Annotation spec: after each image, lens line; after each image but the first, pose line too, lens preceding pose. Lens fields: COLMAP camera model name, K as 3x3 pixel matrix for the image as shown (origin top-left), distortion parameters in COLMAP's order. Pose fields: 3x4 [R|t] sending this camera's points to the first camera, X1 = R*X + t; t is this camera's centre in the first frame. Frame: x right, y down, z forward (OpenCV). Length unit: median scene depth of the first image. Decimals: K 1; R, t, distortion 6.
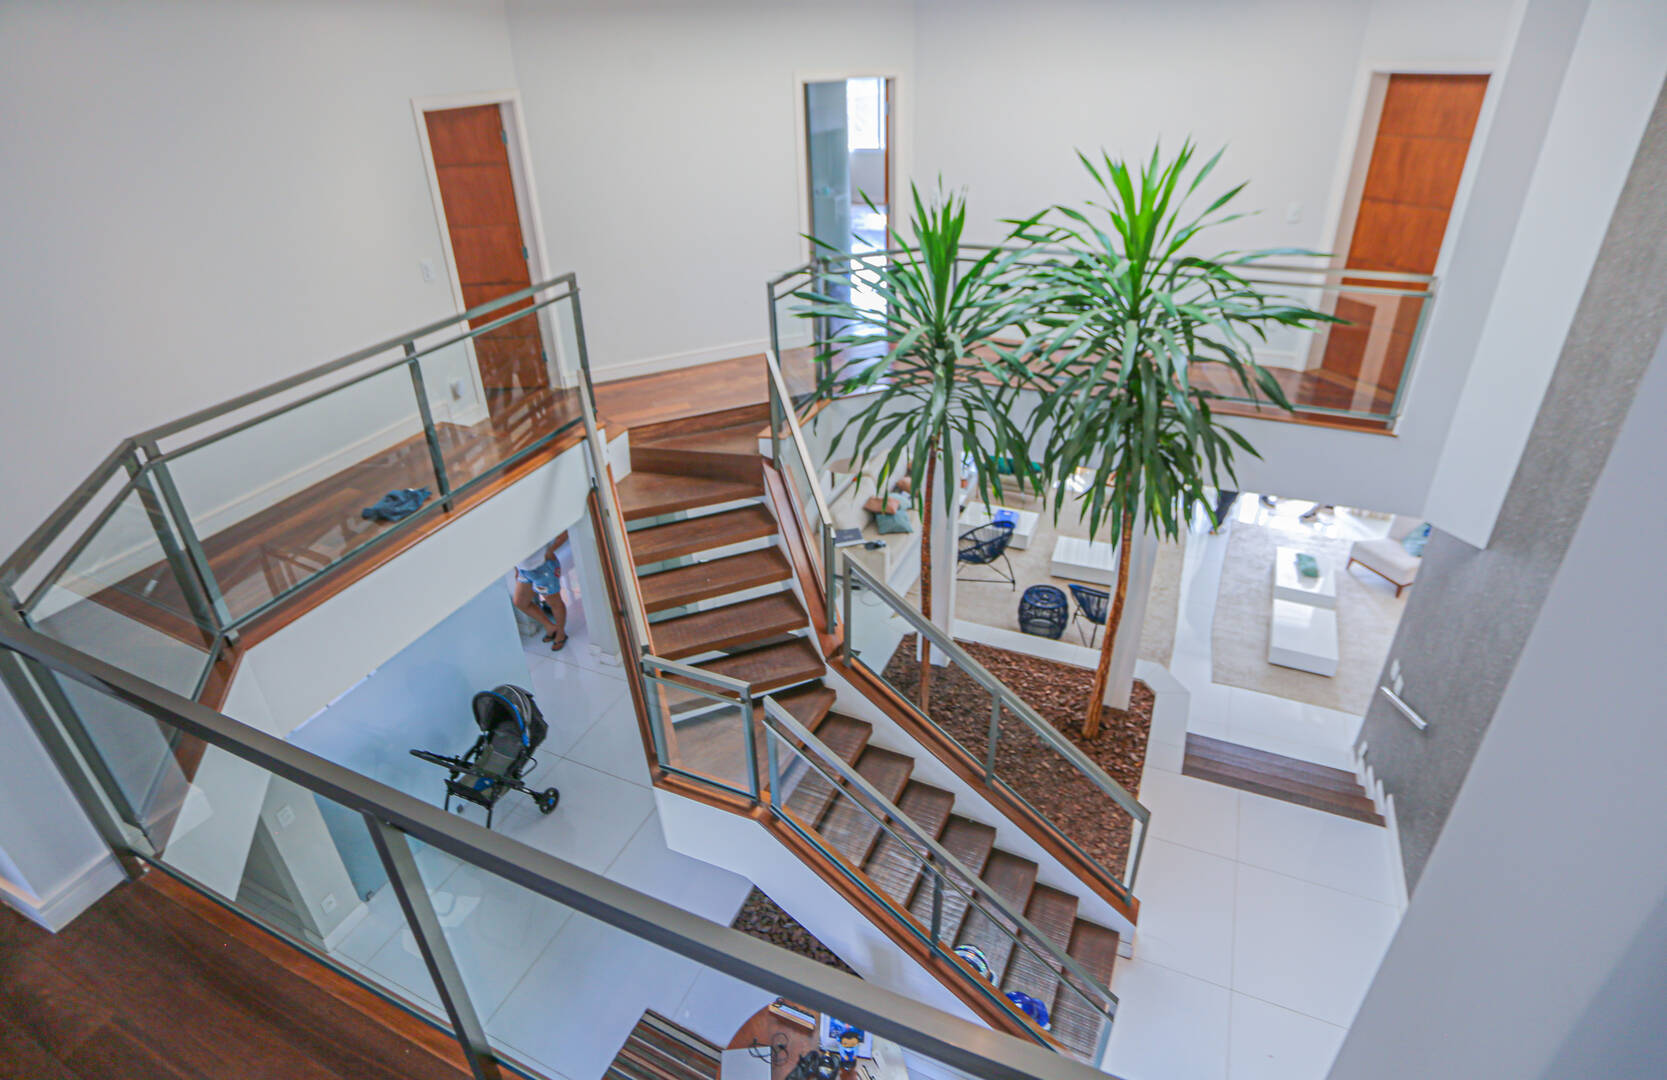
lens RADIAL K [[881.5, 0, 833.5], [0, 881.5, 540.0], [0, 0, 1]] dist [-0.074320, 0.034304]
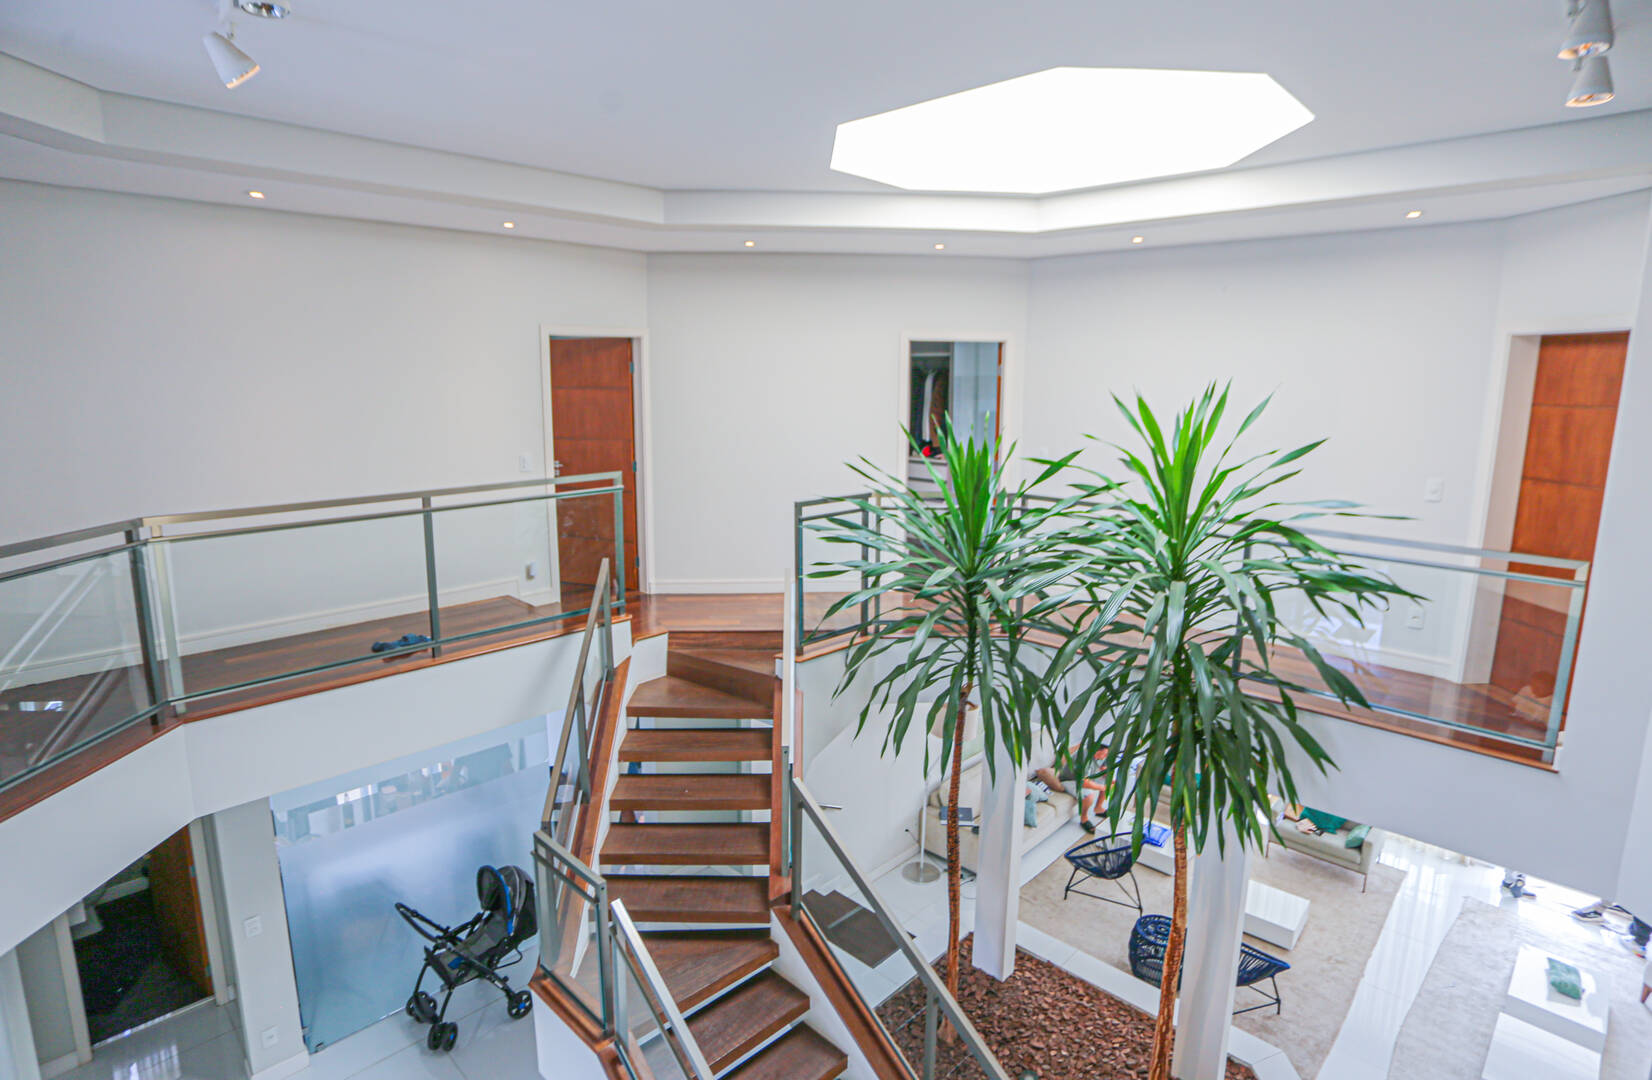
lens RADIAL K [[895.0, 0, 826.0], [0, 895.0, 540.0], [0, 0, 1]] dist [-0.086861, 0.046062]
pose [[0.935205, 0.106075, -0.337845, 0.280541], [-0.208553, 0.936048, -0.283409, 0.029799], [0.286177, 0.335504, 0.897519, 0.086239]]
